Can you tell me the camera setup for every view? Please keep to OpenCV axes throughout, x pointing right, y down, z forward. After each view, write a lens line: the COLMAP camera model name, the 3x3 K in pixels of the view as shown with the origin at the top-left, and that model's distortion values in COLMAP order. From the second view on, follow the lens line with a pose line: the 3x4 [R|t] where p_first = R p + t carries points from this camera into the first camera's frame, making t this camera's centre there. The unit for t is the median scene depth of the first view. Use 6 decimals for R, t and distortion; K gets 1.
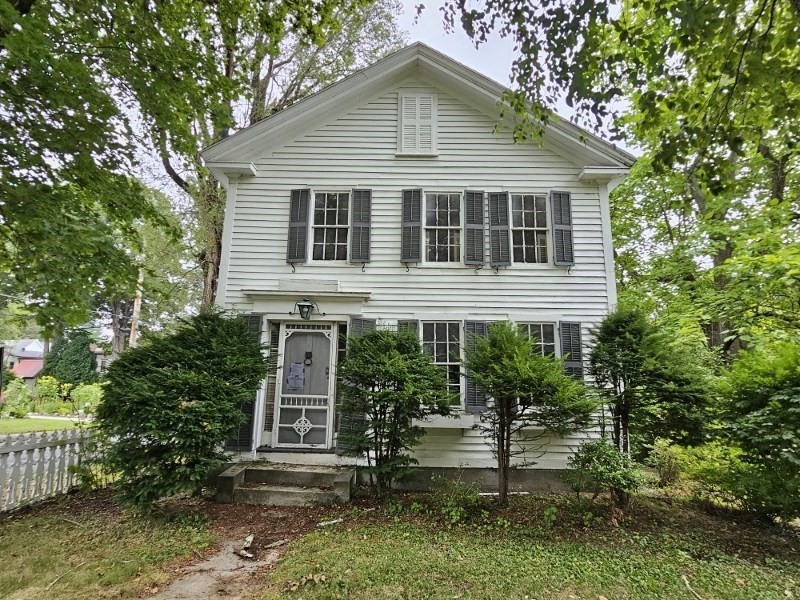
lens RADIAL K [[328.0, 0, 400.5], [0, 328.0, 301.5], [0, 0, 1]] dist [-0.000080, -0.000366]
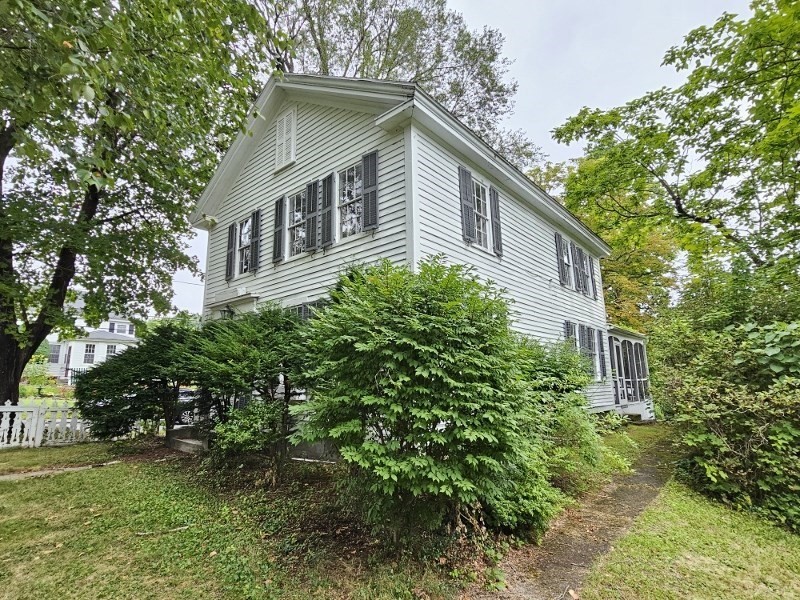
lens RADIAL K [[427.4, 0, 400.0], [0, 427.4, 300.0], [0, 0, 1]] dist [0.000620, -0.000167]
pose [[0.761032, -0.157401, -0.629329, 1.261002], [0.134415, 0.987325, -0.084394, 0.197907], [0.634636, -0.020365, 0.772543, 0.094083]]
